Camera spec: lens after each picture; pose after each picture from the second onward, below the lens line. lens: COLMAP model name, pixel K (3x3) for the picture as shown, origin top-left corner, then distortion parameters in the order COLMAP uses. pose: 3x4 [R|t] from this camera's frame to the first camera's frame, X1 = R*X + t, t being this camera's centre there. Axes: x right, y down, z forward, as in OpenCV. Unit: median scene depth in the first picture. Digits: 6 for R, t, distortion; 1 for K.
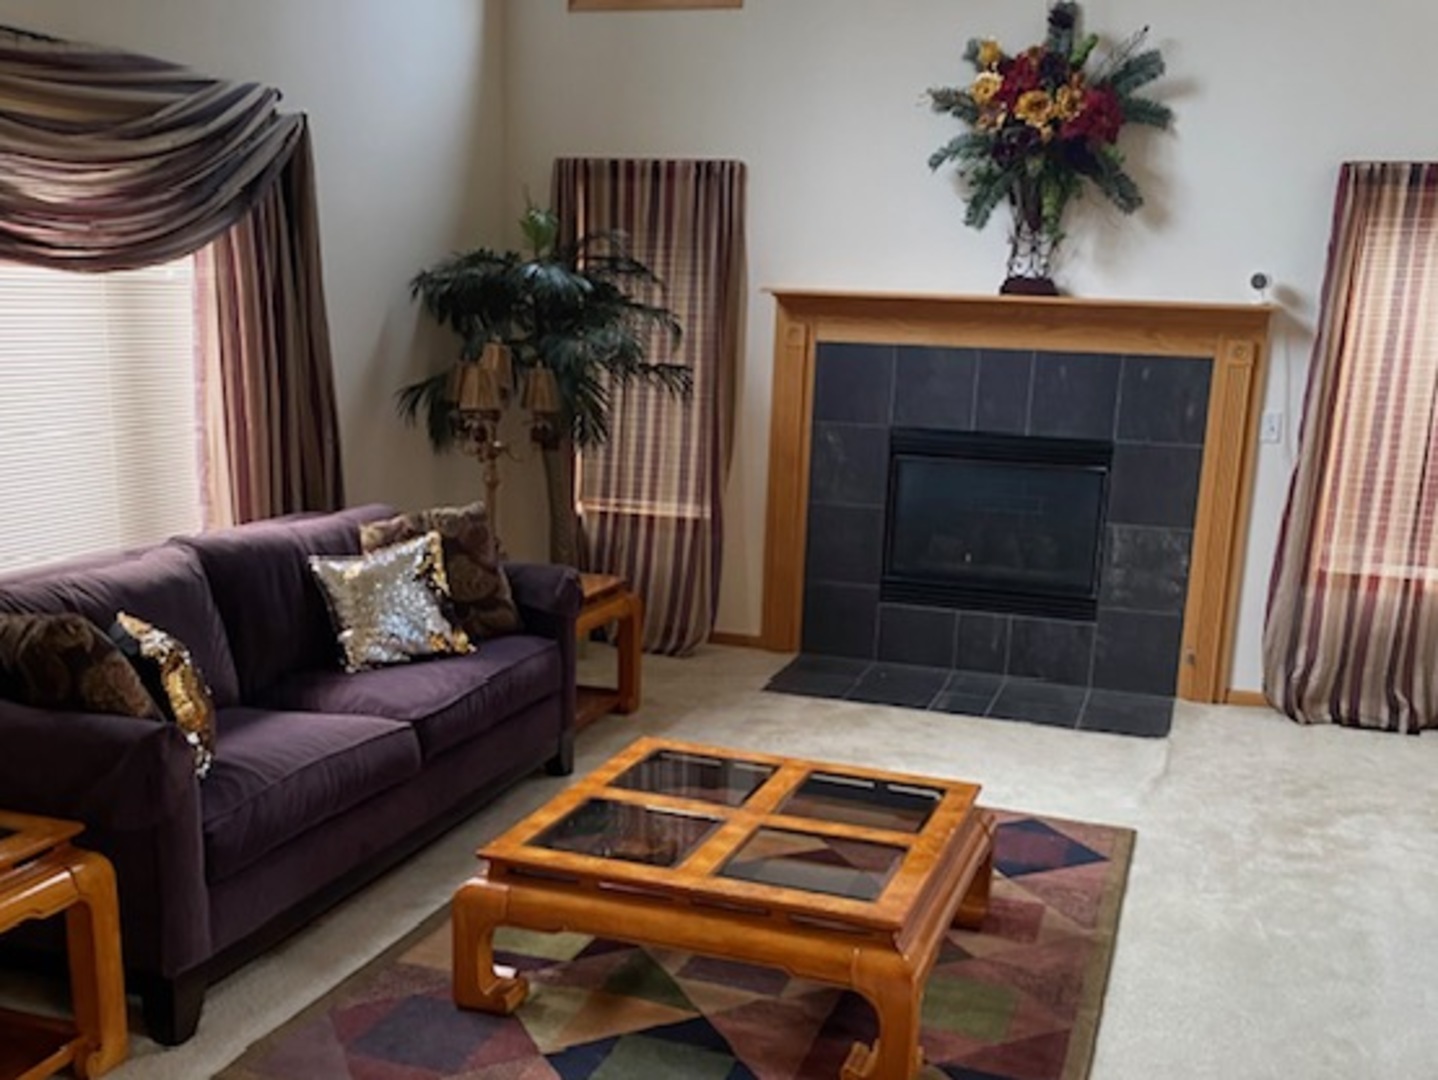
lens RADIAL K [[1452.2, 0, 740.4], [0, 1452.2, 687.5], [0, 0, 1]] dist [-0.001425, 0.000000]
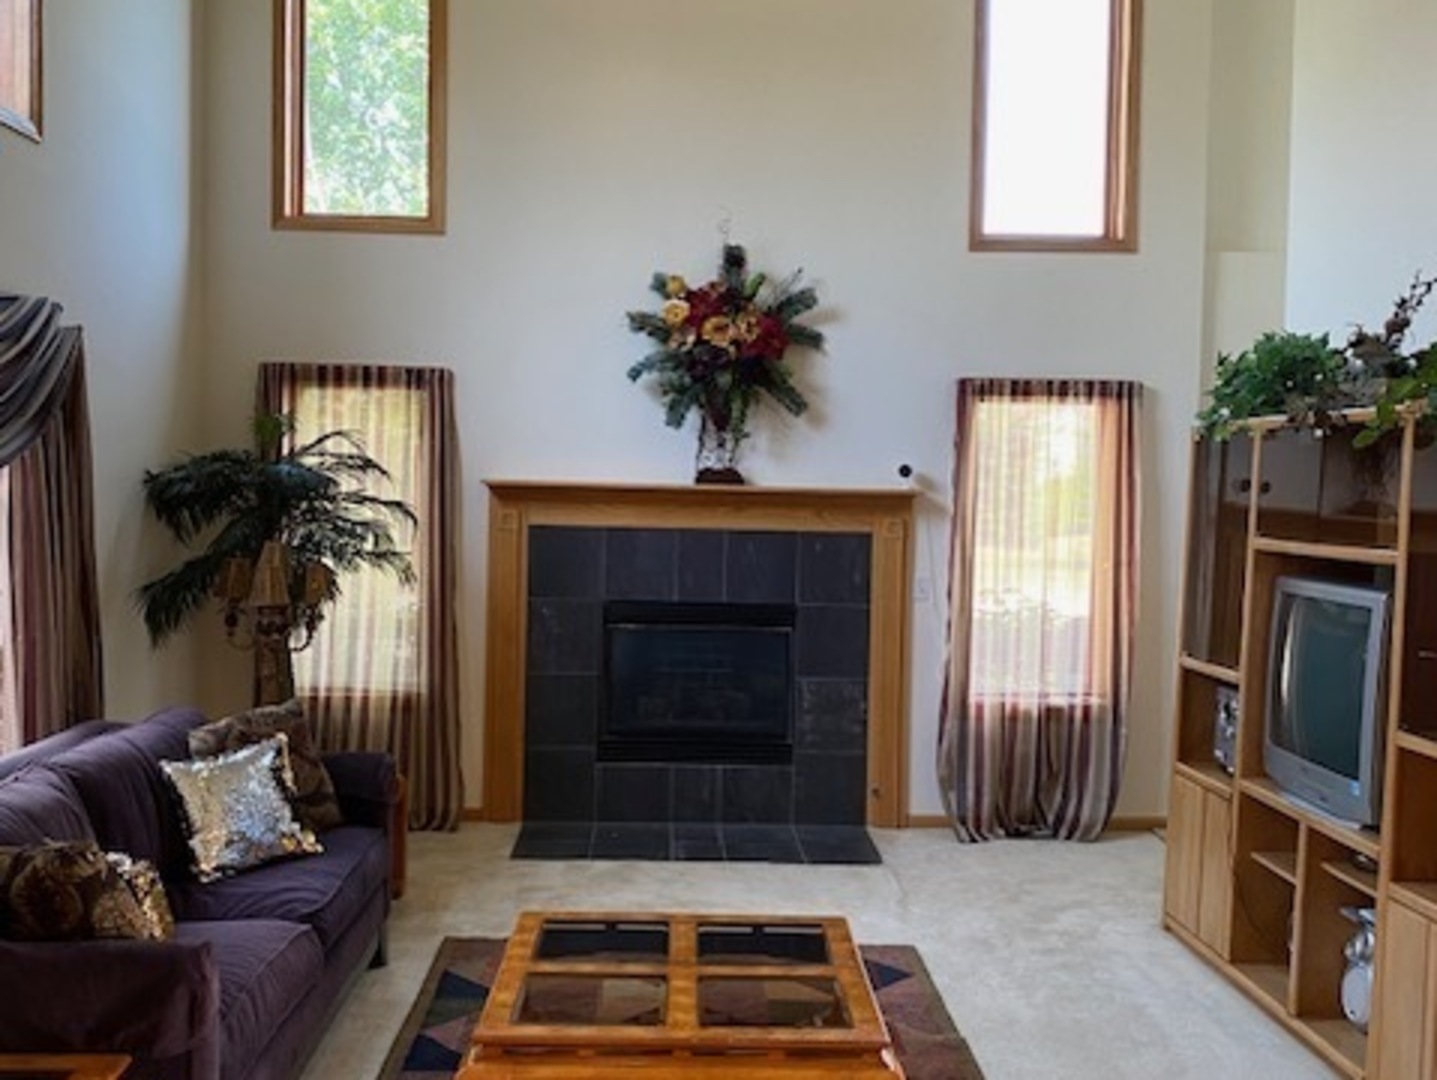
lens RADIAL K [[1445.6, 0, 712.3], [0, 1445.6, 540.4], [0, 0, 1]] dist [0.010171, 0.000000]
pose [[0.936759, -0.029780, 0.348705, -0.211642], [0.101169, 0.976877, -0.188352, -0.011677], [-0.335032, 0.211719, 0.918111, -0.039964]]
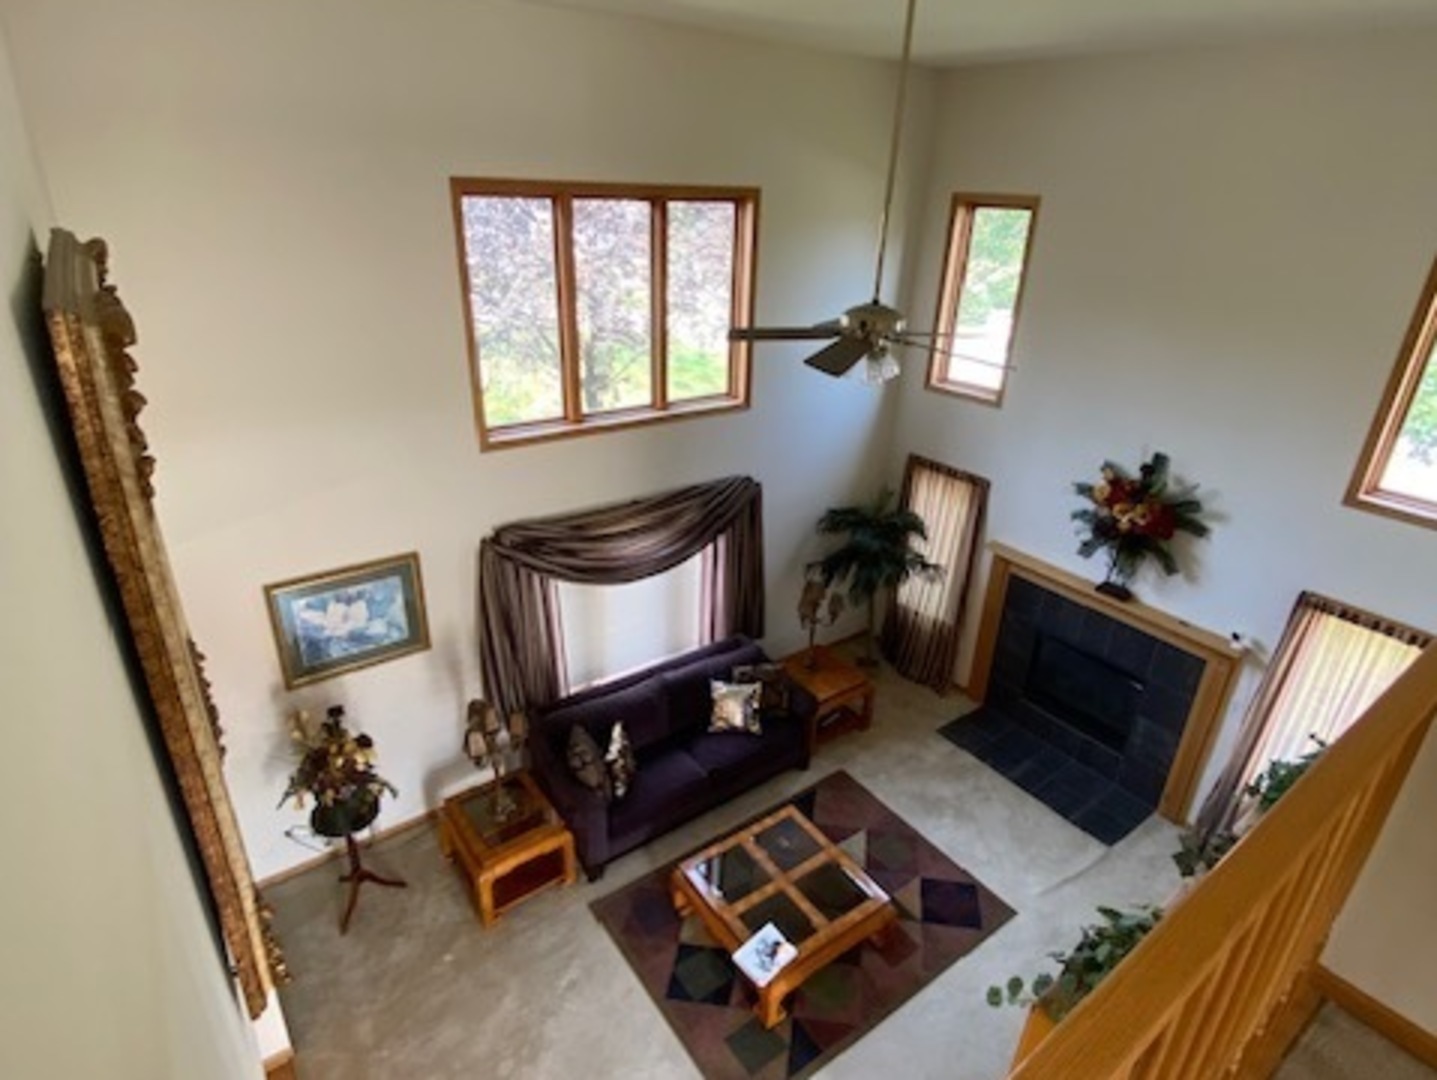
lens RADIAL K [[797.4, 0, 722.2], [0, 797.4, 540.9], [0, 0, 1]] dist [-0.001311, -0.000813]
pose [[0.819812, 0.237722, -0.520957, 0.316044], [-0.160426, 0.968674, 0.189566, -0.464413], [0.549701, -0.071833, 0.832267, -0.136189]]
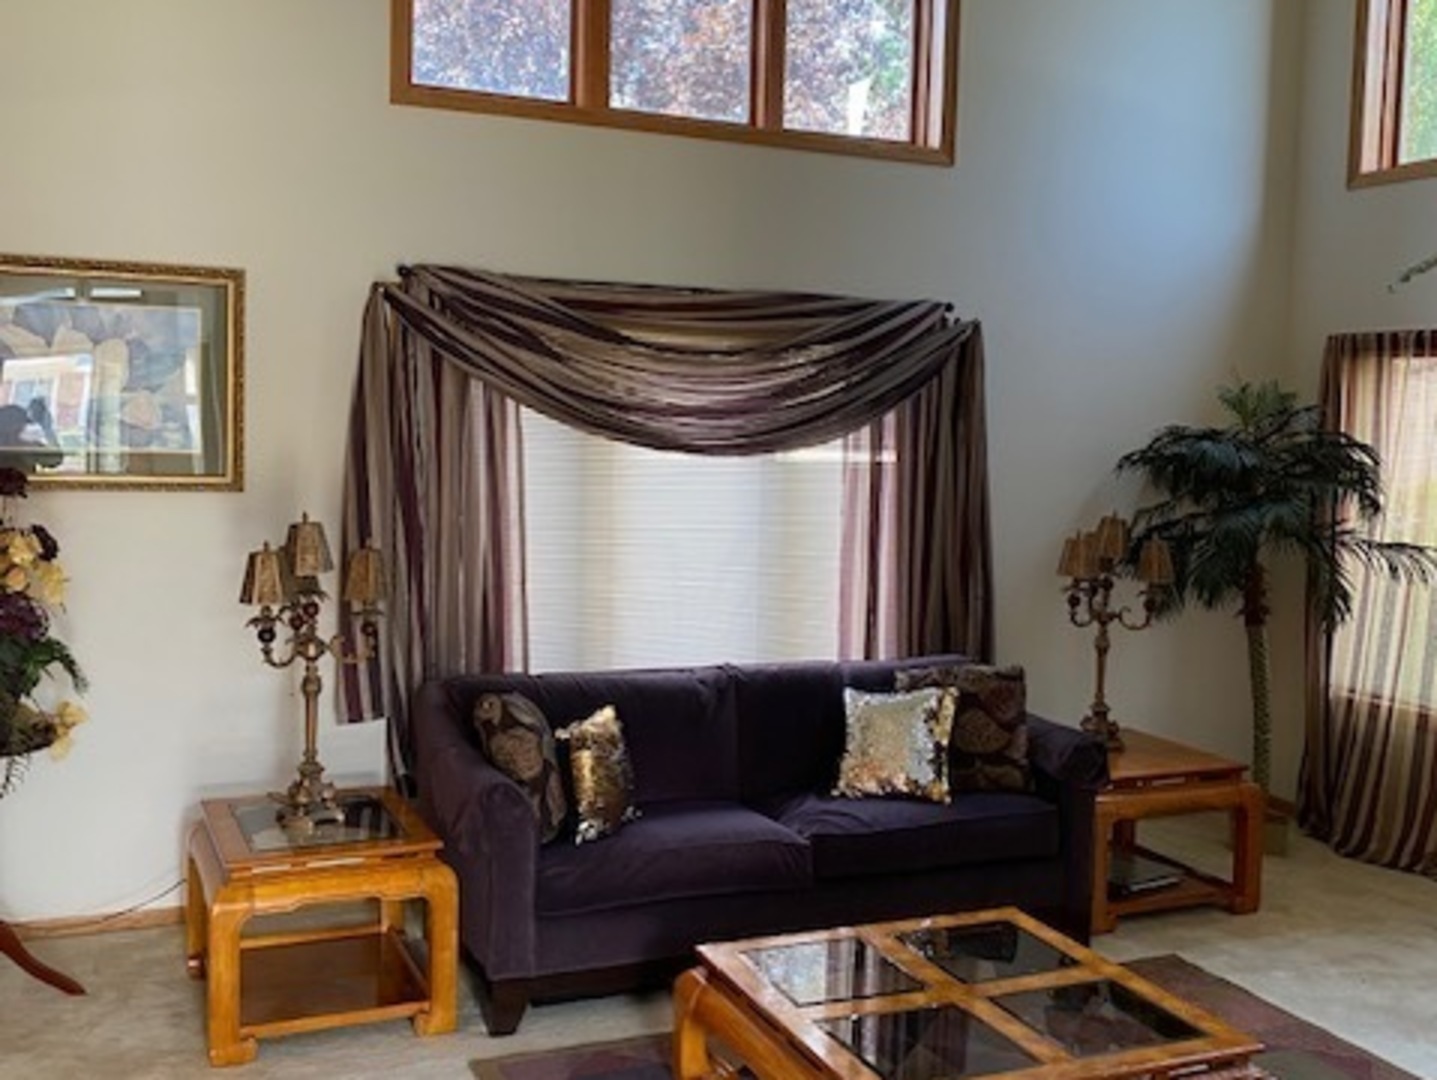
lens RADIAL K [[1445.6, 0, 722.6], [0, 1445.6, 536.9], [0, 0, 1]] dist [0.010171, 0.000000]
pose [[0.667205, 0.041800, -0.743700, 0.370960], [-0.195560, 0.973230, -0.120745, -0.037872], [0.718744, 0.225999, 0.657519, 0.106583]]
